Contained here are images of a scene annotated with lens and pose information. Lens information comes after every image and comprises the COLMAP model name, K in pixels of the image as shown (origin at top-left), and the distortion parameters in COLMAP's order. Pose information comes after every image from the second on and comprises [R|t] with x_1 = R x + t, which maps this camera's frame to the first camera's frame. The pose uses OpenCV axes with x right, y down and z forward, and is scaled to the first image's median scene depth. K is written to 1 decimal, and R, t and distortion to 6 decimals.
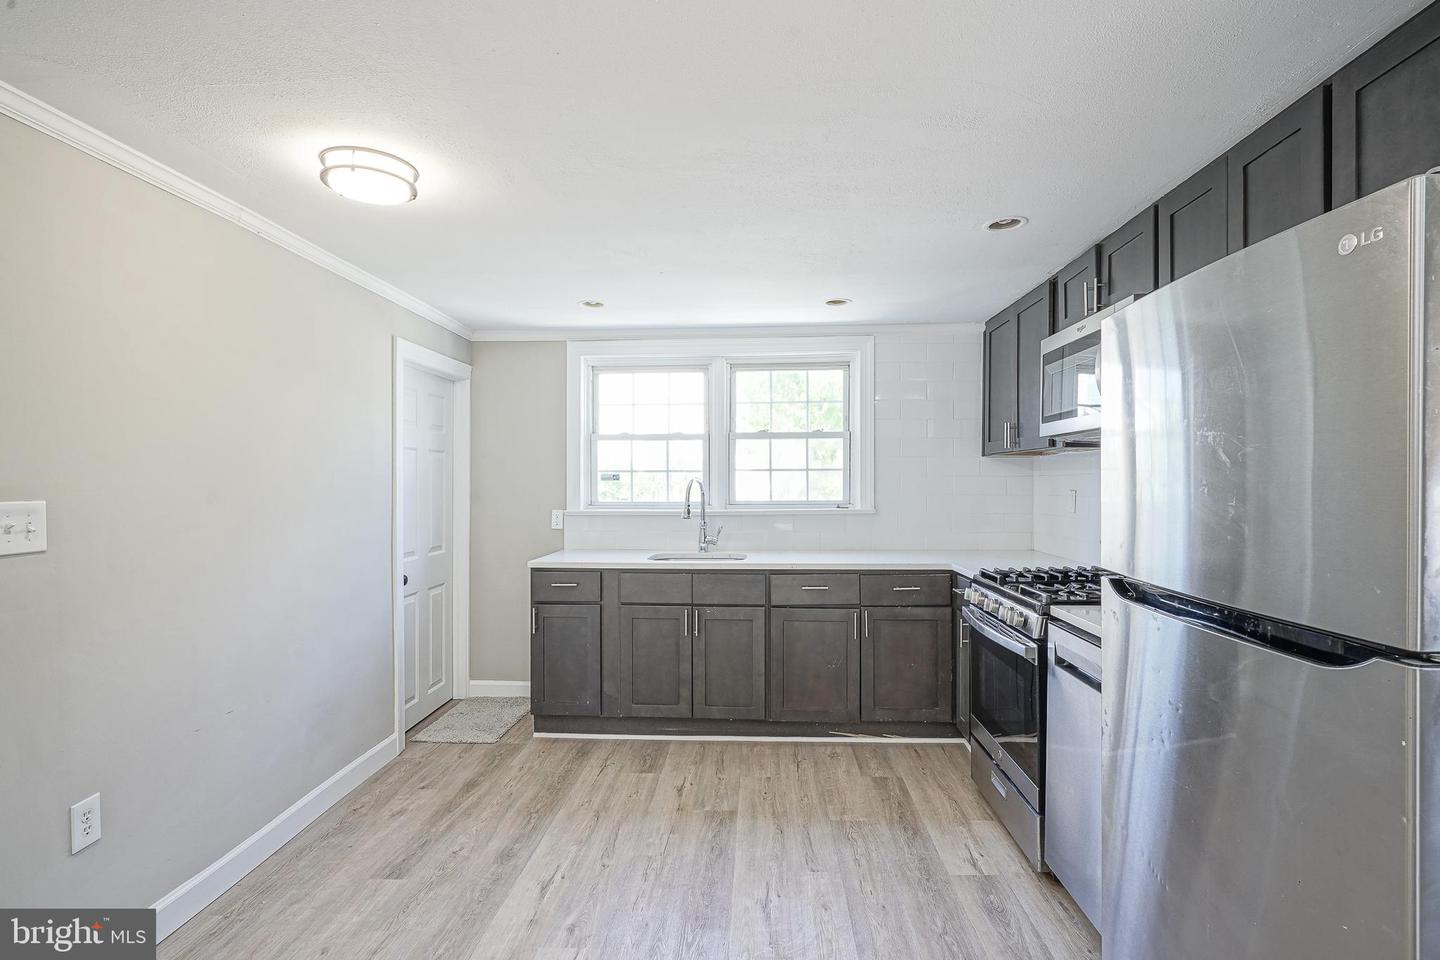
lens RADIAL K [[718.5, 0, 731.3], [0, 718.5, 478.6], [0, 0, 1]] dist [-0.003299, 0.001714]
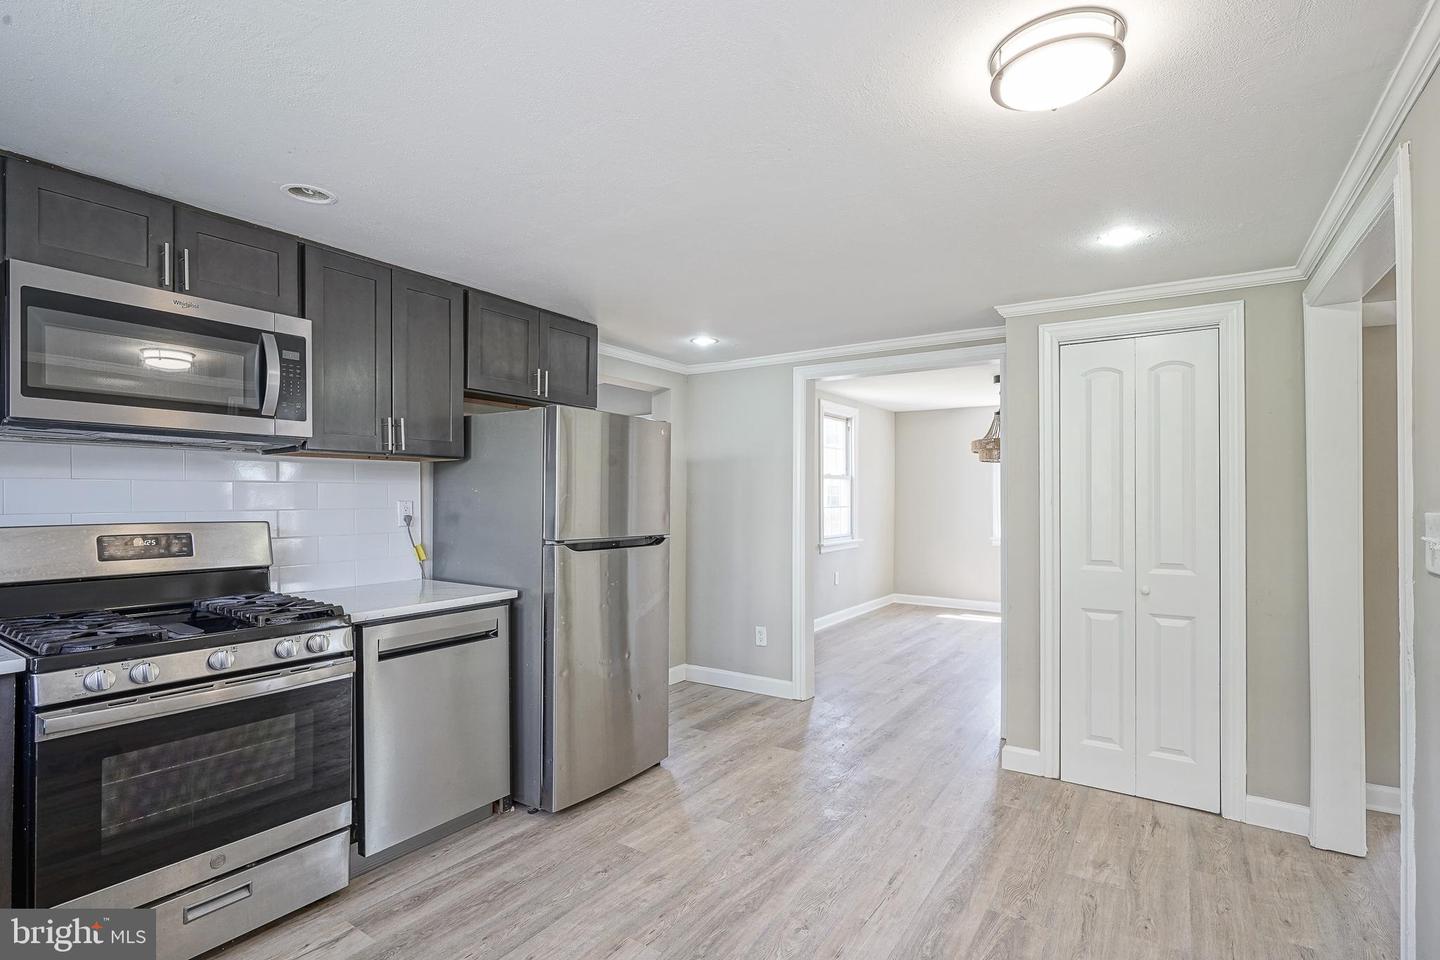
lens RADIAL K [[703.0, 0, 723.8], [0, 703.0, 486.2], [0, 0, 1]] dist [-0.006114, -0.000110]
pose [[-0.862847, 0.004765, 0.505443, -0.325795], [-0.005364, 0.999813, -0.018583, 0.006893], [-0.505437, -0.018745, -0.862660, 1.007696]]
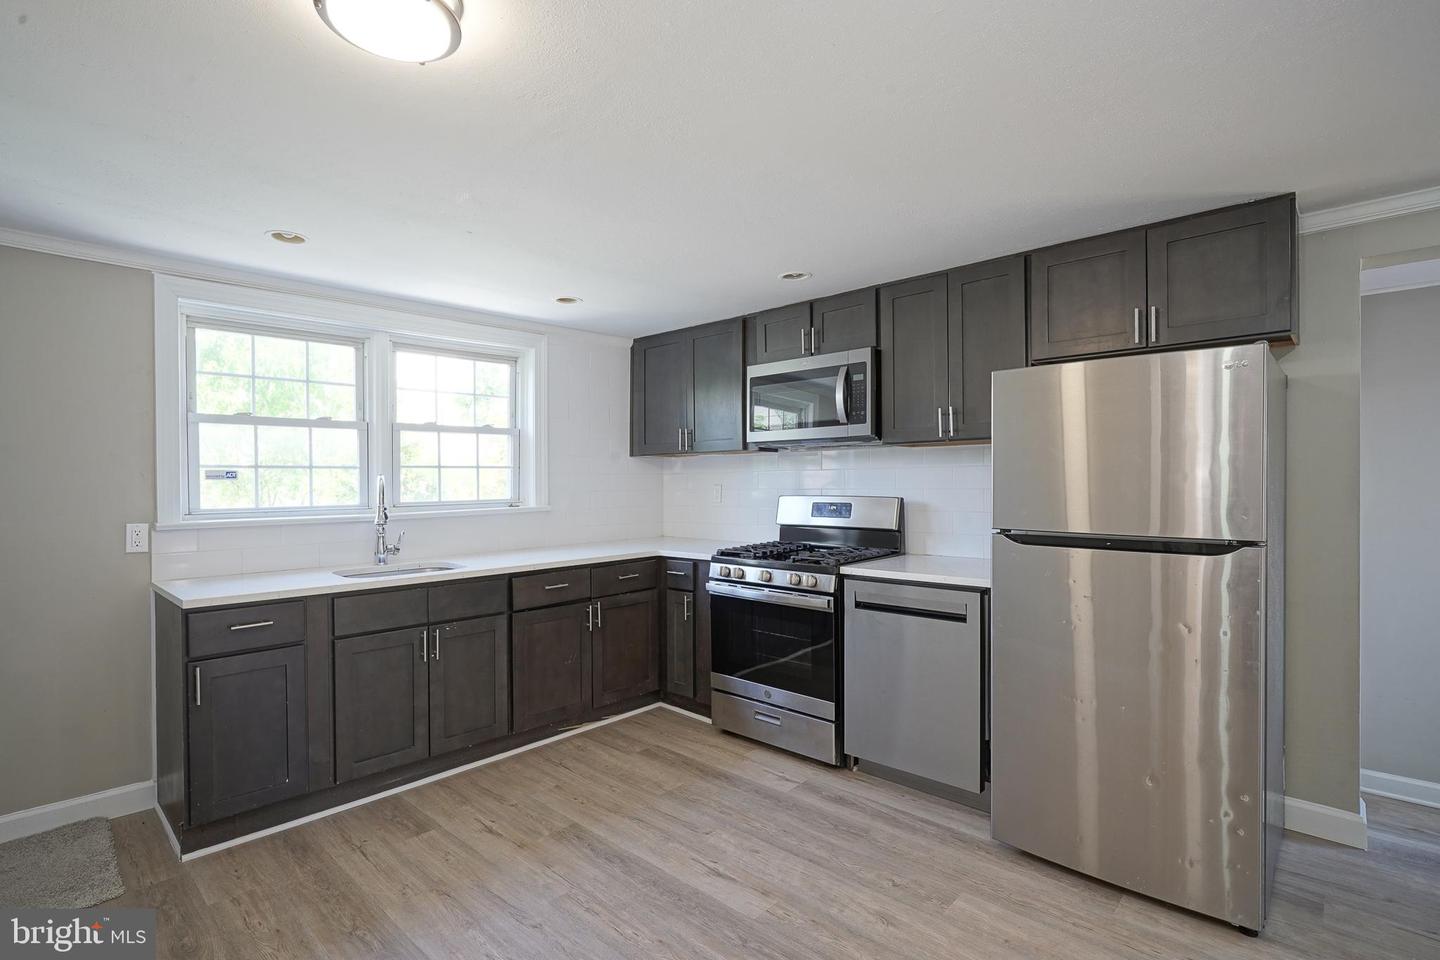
lens RADIAL K [[697.7, 0, 720.0], [0, 697.7, 480.0], [0, 0, 1]] dist [0.000572, 0.000128]
pose [[0.645537, -0.004176, 0.763718, -0.452702], [0.004895, 0.999987, 0.001331, 0.005877], [-0.763713, 0.002879, 0.645549, 0.200595]]
